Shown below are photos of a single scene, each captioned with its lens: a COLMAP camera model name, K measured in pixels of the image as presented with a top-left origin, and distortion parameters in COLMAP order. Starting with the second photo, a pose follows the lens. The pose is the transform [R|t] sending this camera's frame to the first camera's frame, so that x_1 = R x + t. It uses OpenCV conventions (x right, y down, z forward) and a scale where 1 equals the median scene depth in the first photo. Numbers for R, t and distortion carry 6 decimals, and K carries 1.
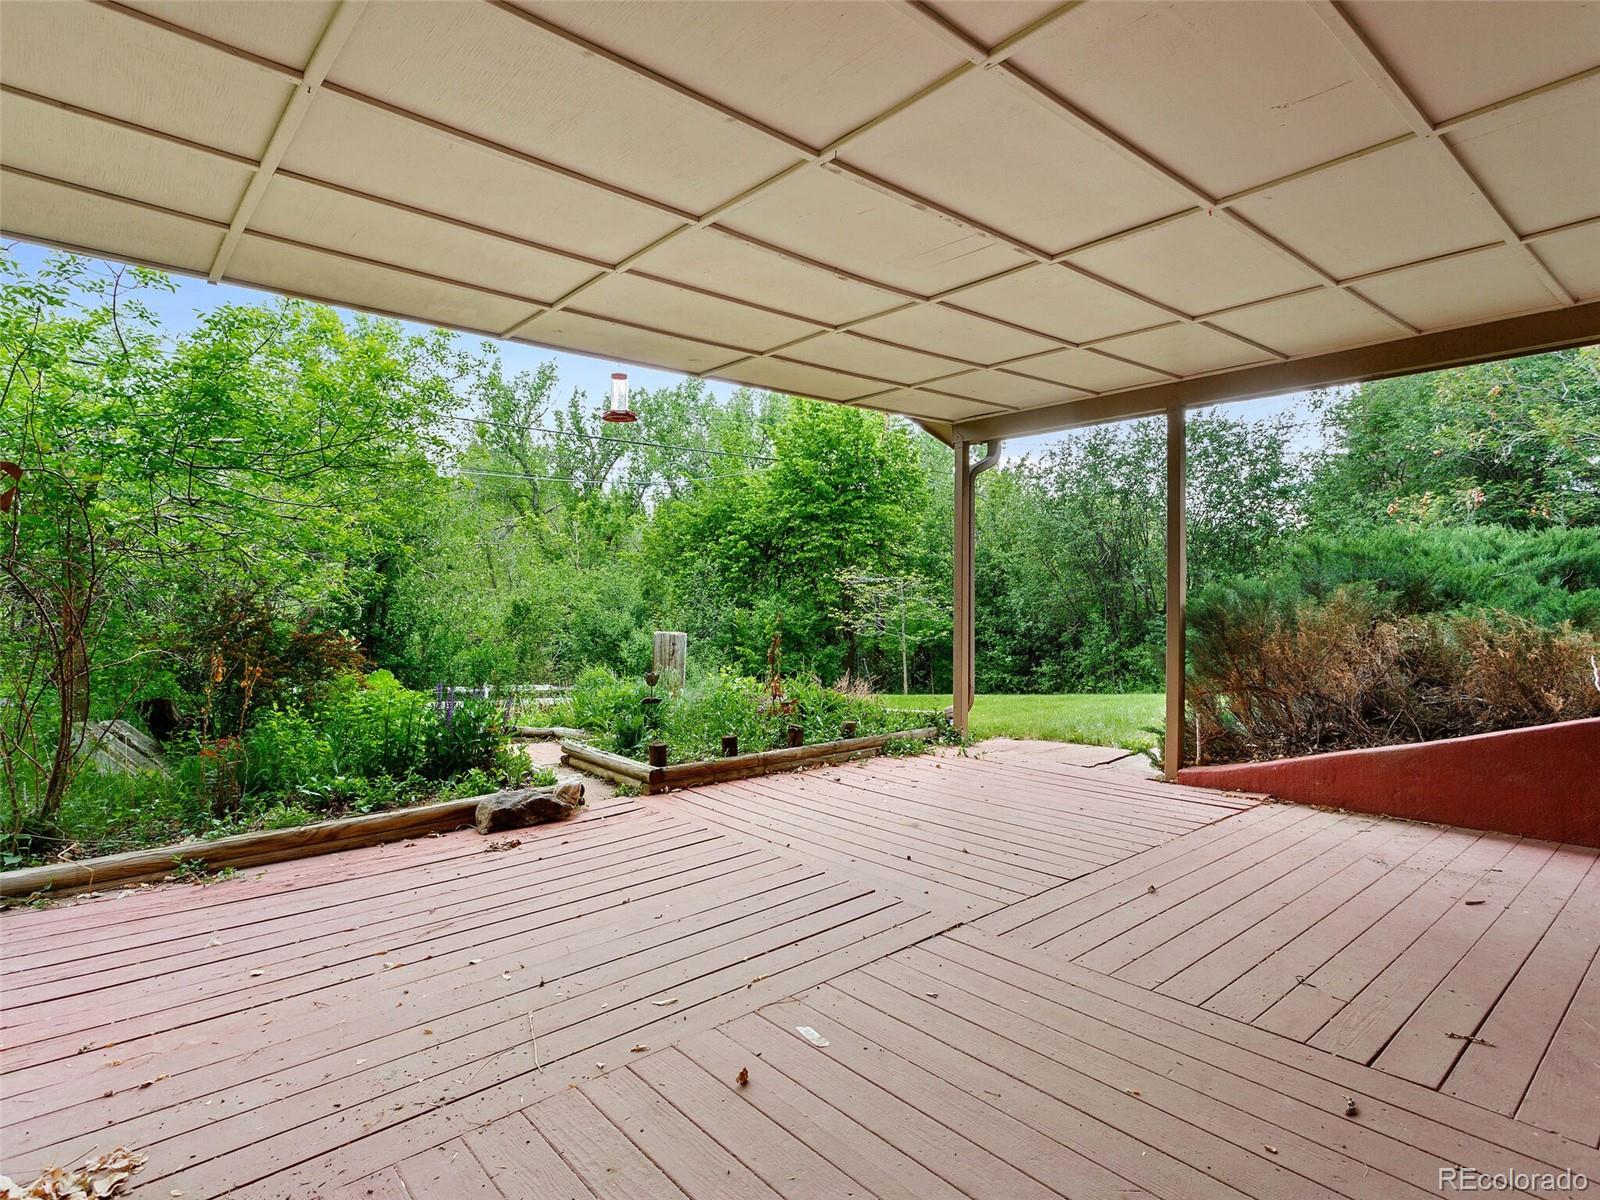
lens RADIAL K [[862.2, 0, 792.3], [0, 862.2, 594.2], [0, 0, 1]] dist [0.000874, 0.004485]
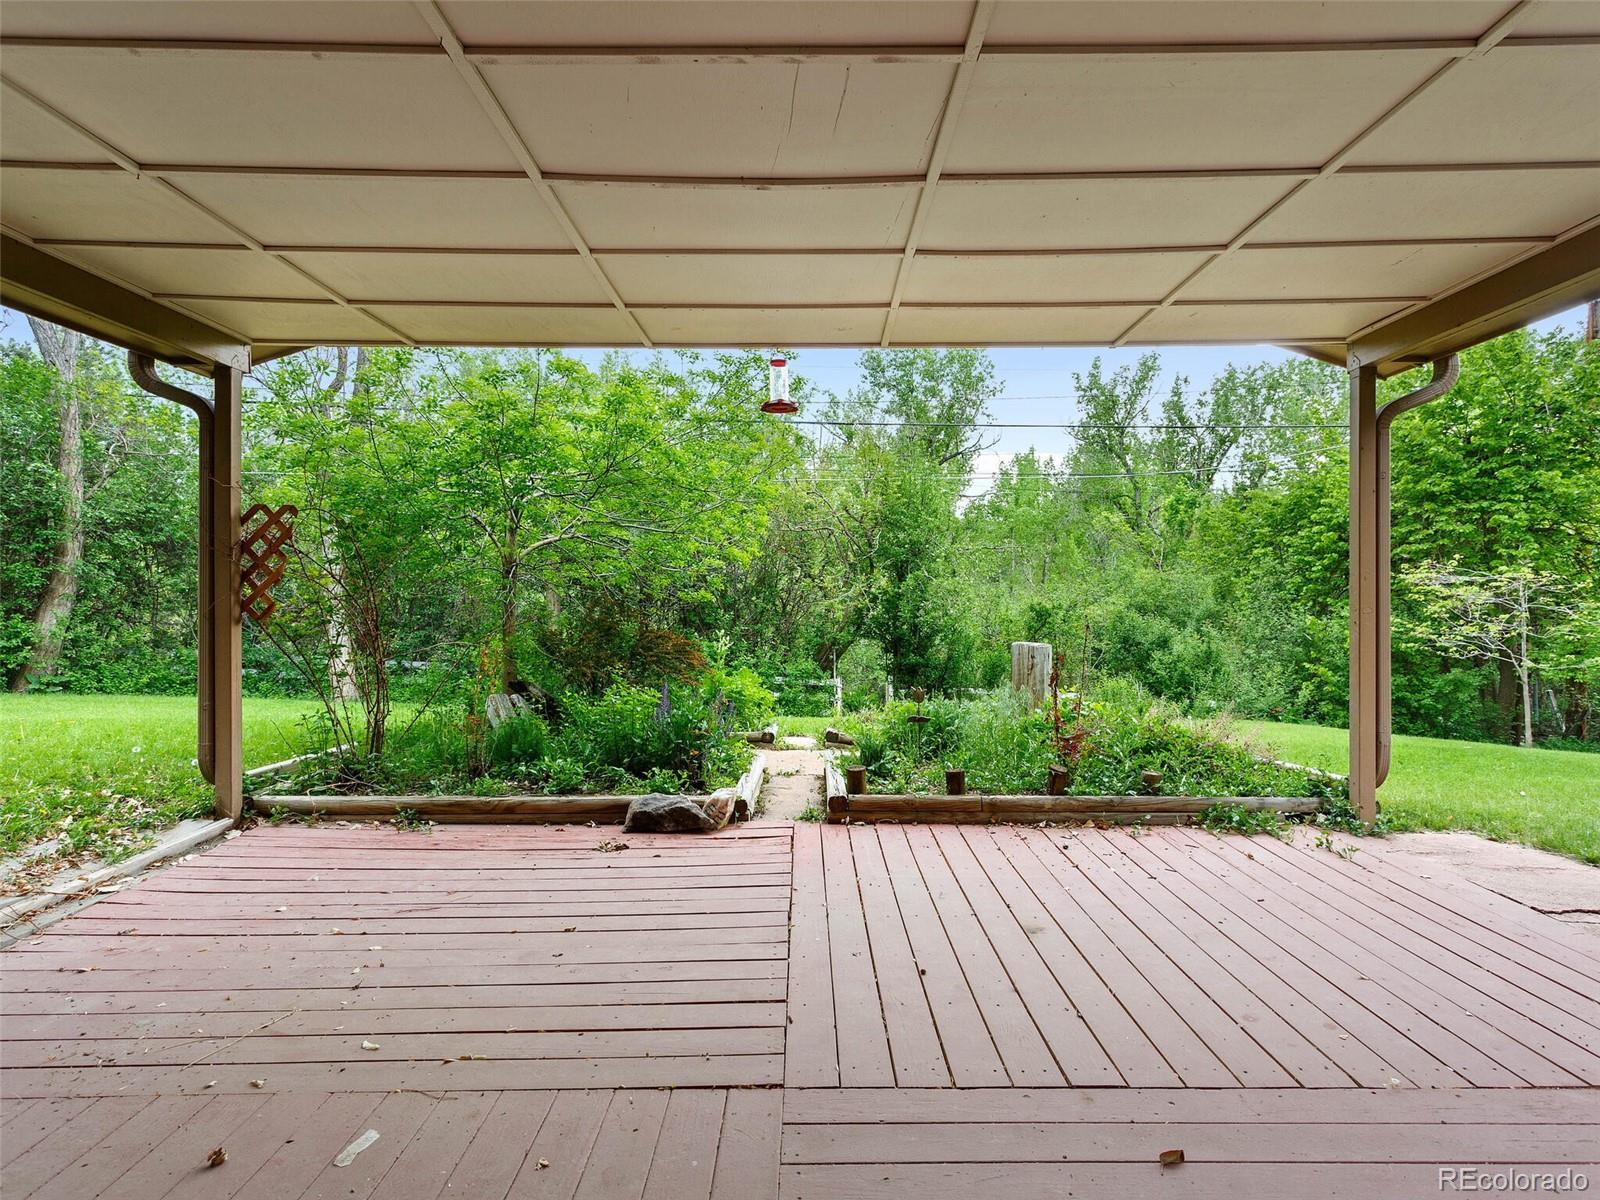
lens RADIAL K [[862.2, 0, 799.3], [0, 862.2, 601.9], [0, 0, 1]] dist [0.000874, 0.004485]
pose [[0.759146, 0.006514, -0.650887, 0.446890], [-0.002927, 0.999974, 0.006594, -0.004001], [0.650913, -0.003101, 0.759146, 0.338061]]
